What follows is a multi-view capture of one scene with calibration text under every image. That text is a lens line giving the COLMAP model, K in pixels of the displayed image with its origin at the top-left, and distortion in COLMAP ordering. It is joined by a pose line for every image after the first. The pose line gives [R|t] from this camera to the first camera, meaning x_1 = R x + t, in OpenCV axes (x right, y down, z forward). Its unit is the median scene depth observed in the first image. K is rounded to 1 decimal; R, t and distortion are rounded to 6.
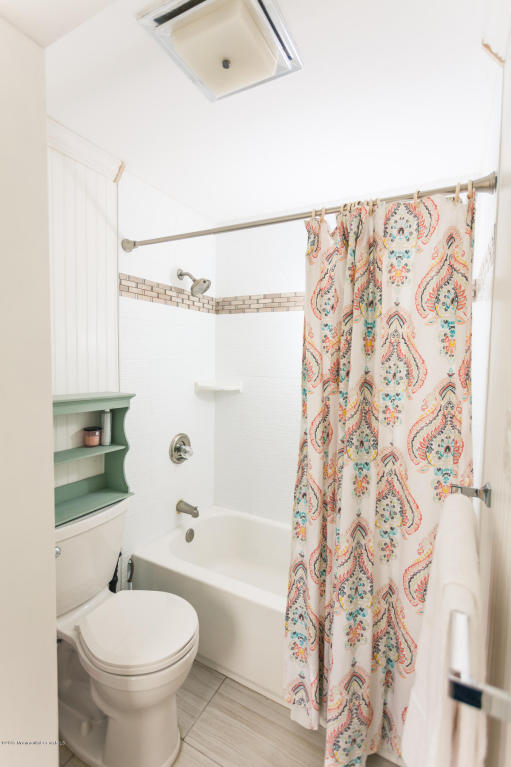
lens RADIAL K [[369.7, 0, 256.9], [0, 369.7, 384.9], [0, 0, 1]] dist [-0.003213, 0.001685]
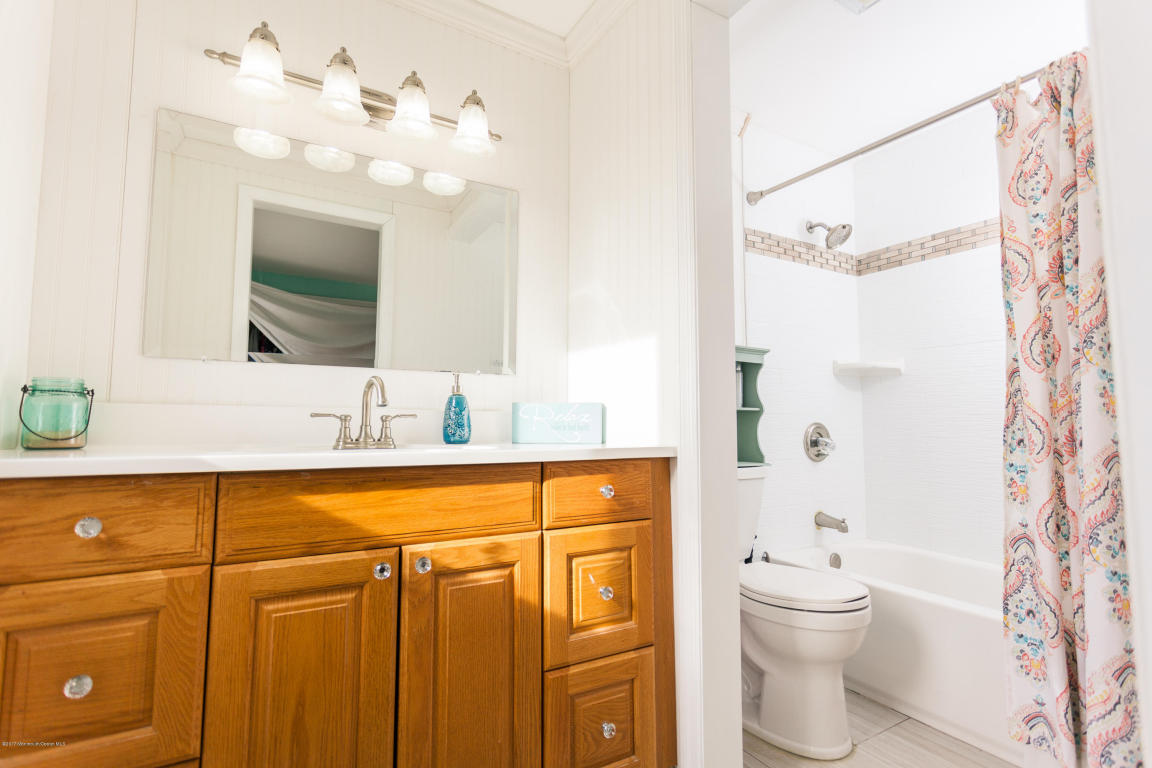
lens RADIAL K [[555.3, 0, 570.9], [0, 555.3, 383.2], [0, 0, 1]] dist [-0.003213, 0.001685]
pose [[0.851549, -0.053357, -0.521552, -0.053761], [-0.022895, 0.990074, -0.138669, 0.357260], [0.523774, 0.130025, 0.841875, -0.427720]]
